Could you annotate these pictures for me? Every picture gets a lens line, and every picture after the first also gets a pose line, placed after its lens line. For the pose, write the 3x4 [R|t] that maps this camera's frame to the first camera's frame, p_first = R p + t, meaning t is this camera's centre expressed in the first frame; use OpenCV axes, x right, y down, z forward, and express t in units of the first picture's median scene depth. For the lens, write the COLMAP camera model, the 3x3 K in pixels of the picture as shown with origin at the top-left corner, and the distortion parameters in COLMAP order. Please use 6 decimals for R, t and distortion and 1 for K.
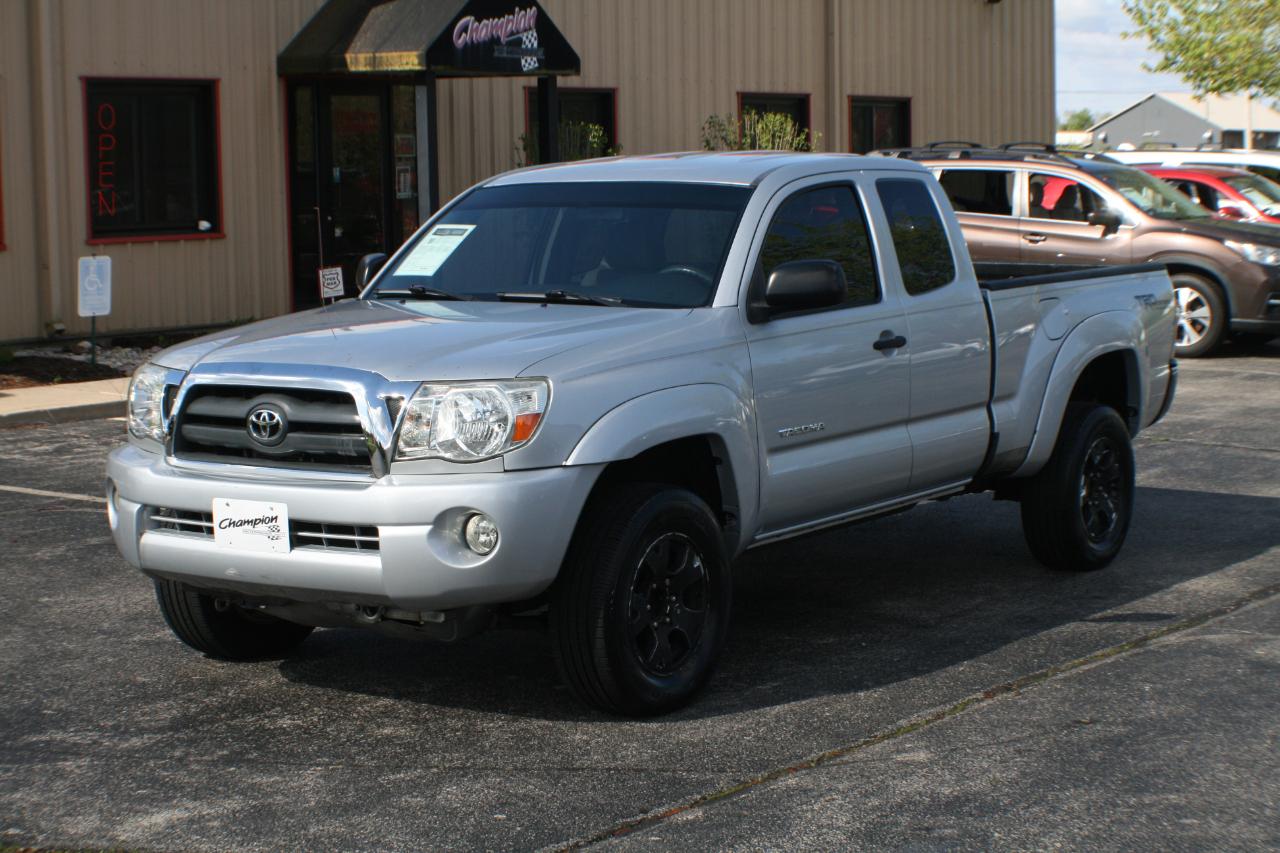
lens RADIAL K [[2342.4, 0, 643.8], [0, 2342.4, 520.2], [0, 0, 1]] dist [-0.128799, 0.061631]
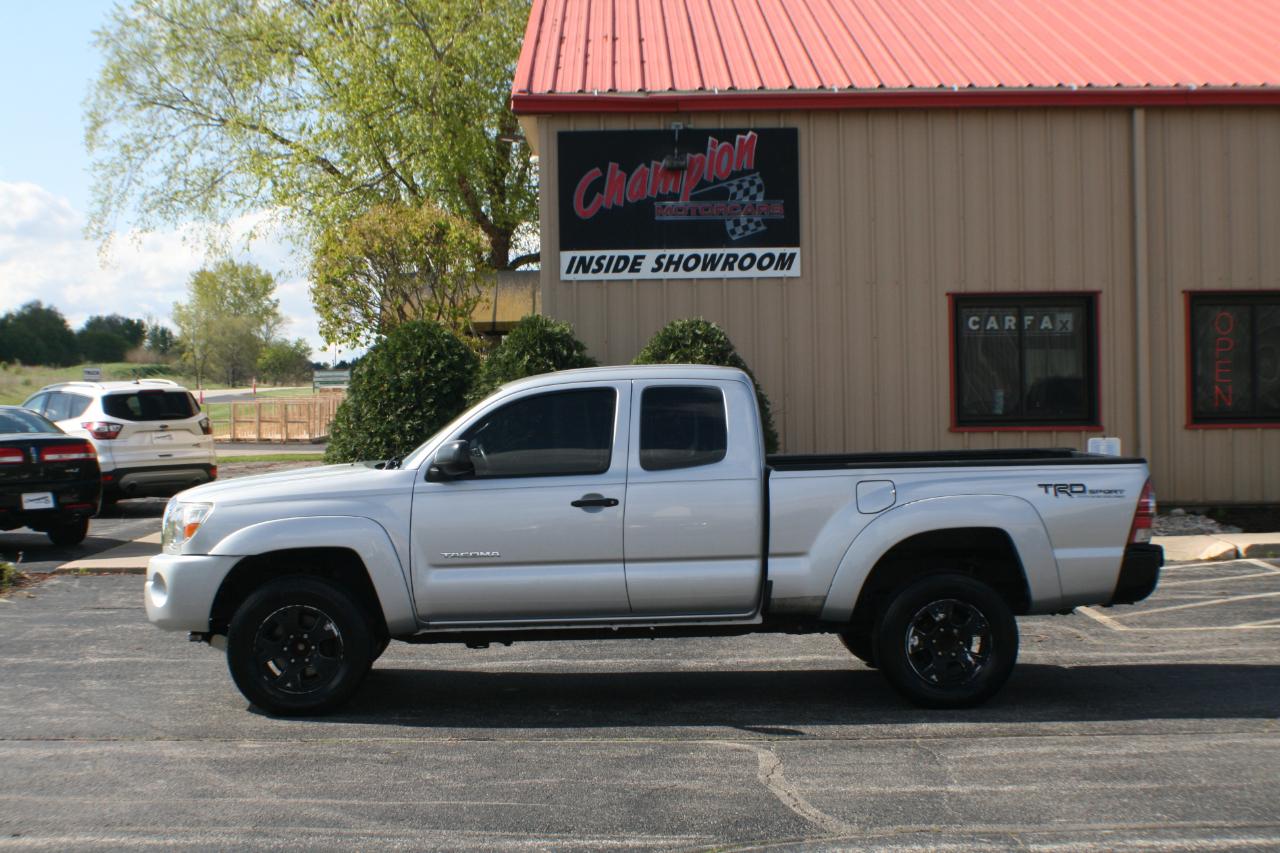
lens RADIAL K [[2197.3, 0, 642.0], [0, 2197.3, 515.7], [0, 0, 1]] dist [-0.160959, 0.020915]
pose [[0.603235, 0.051211, -0.795918, 1.192838], [-0.111670, 0.993530, -0.020710, -0.044776], [0.789707, 0.101373, 0.605050, 0.229923]]
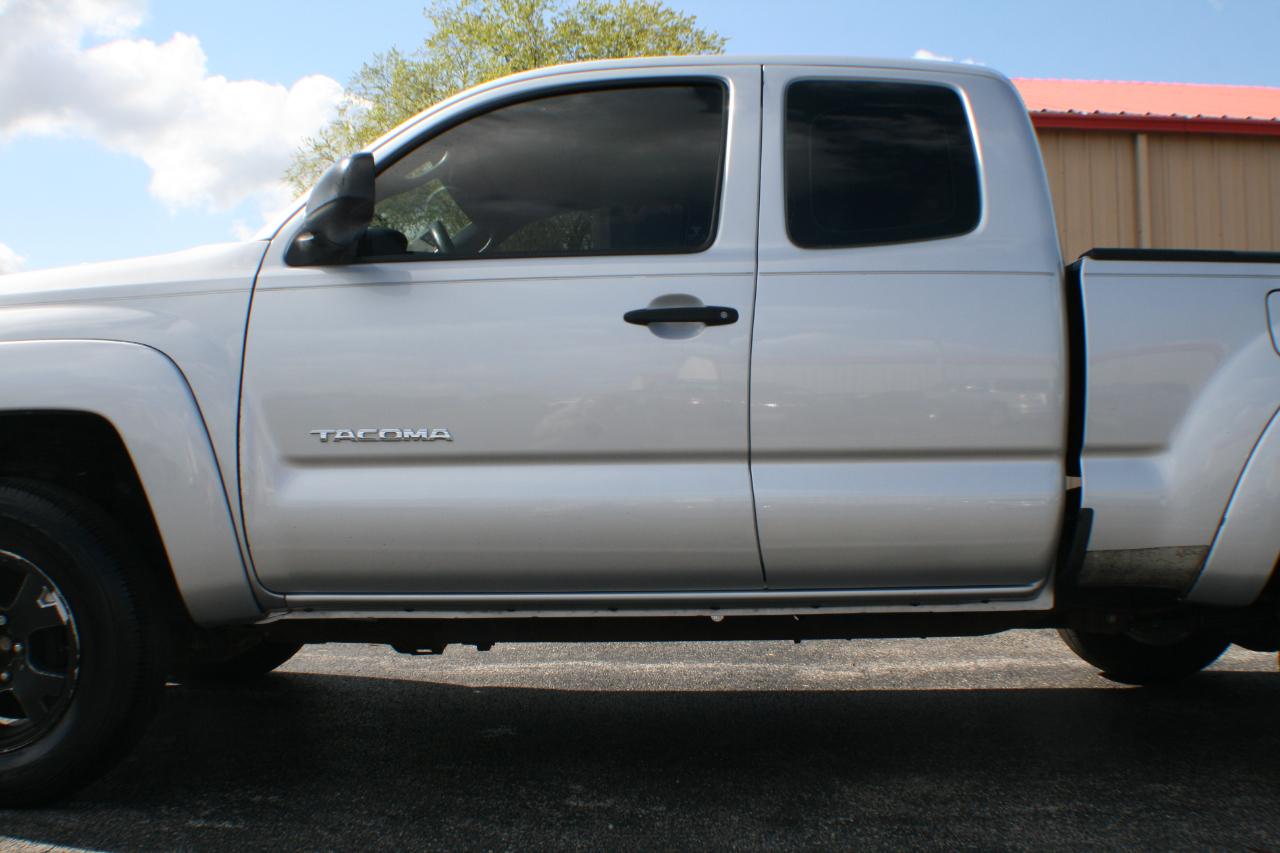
lens RADIAL K [[1332.0, 0, 635.6], [0, 1332.0, 468.9], [0, 0, 1]] dist [-0.195665, 0.055901]
pose [[0.587826, 0.018295, -0.808781, 0.374701], [-0.126129, 0.989591, -0.069286, -0.013664], [0.799095, 0.142739, 0.584015, 0.816786]]
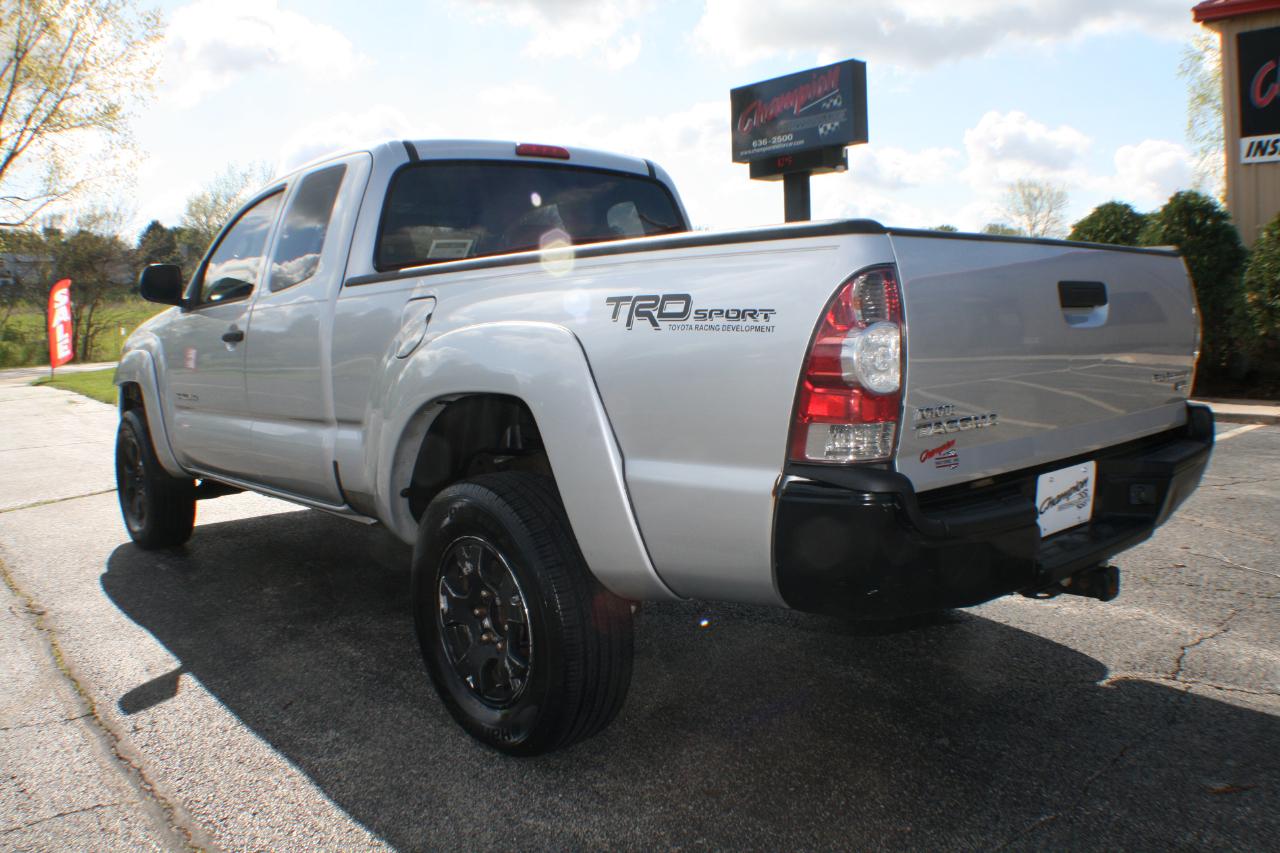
lens RADIAL K [[1061.1, 0, 637.5], [0, 1061.1, 454.8], [0, 0, 1]] dist [-0.218569, 0.072811]
pose [[-0.247011, 0.147544, -0.957714, 0.526130], [-0.109831, 0.977708, 0.178952, -0.129441], [0.962768, 0.149390, -0.225300, 1.316134]]
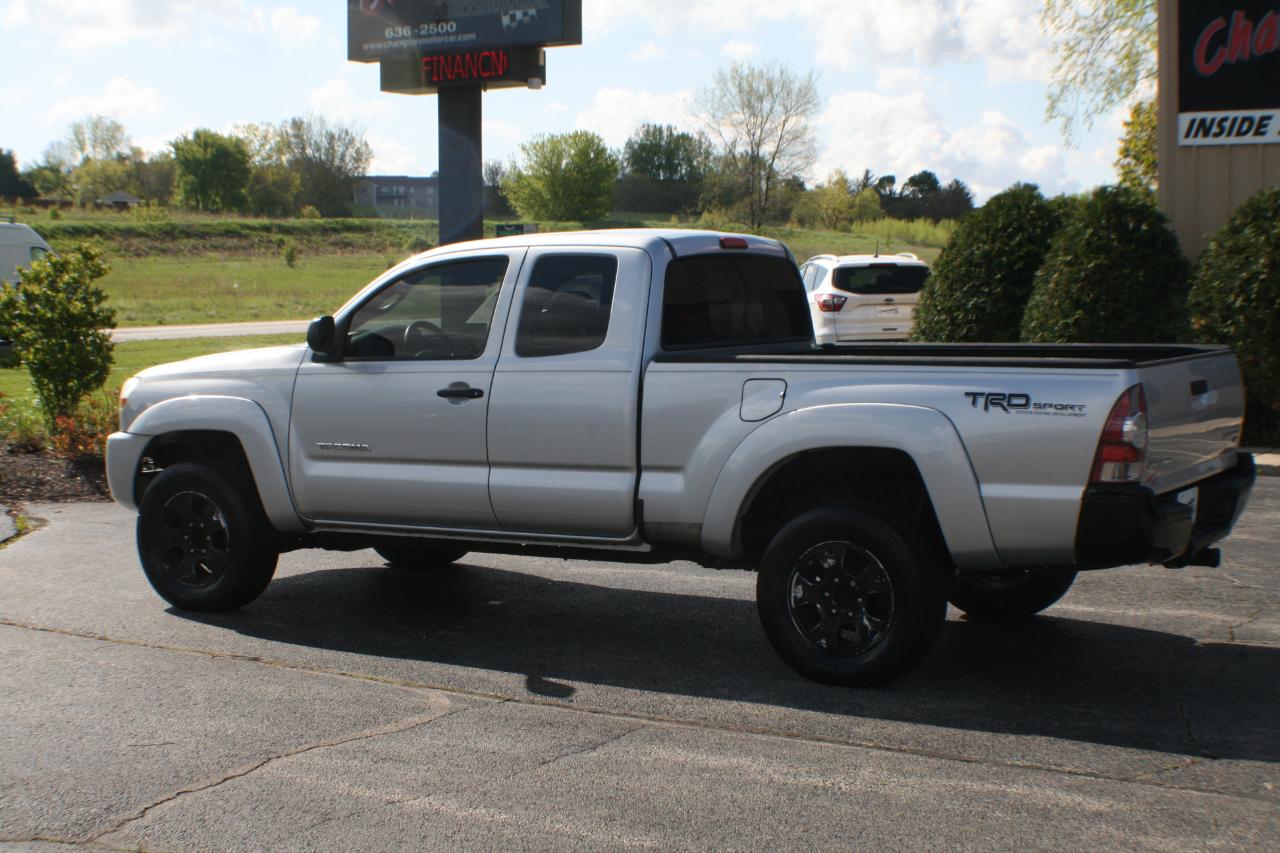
lens RADIAL K [[2031.2, 0, 644.5], [0, 2031.2, 489.6], [0, 0, 1]] dist [-0.147940, 0.052611]
pose [[0.080074, 0.116618, -0.989944, 1.153193], [-0.143068, 0.984195, 0.104368, -0.150782], [0.986468, 0.133272, 0.095493, 1.018776]]
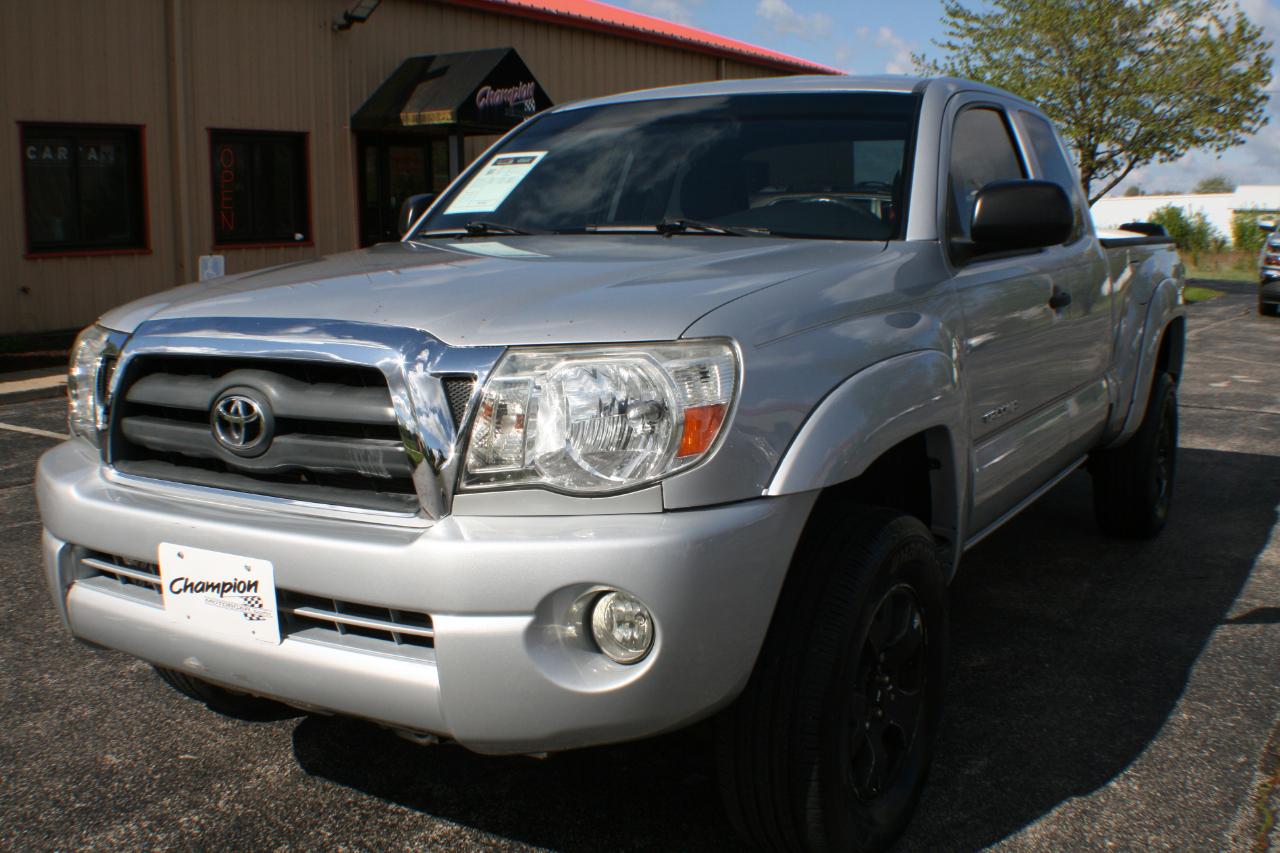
lens RADIAL K [[1289.6, 0, 645.0], [0, 1289.6, 468.0], [0, 0, 1]] dist [-0.206683, 0.086688]
pose [[0.998273, -0.007942, 0.058213, -0.066803], [0.005879, 0.999352, 0.035519, -0.034299], [-0.058458, -0.035115, 0.997672, 0.577861]]
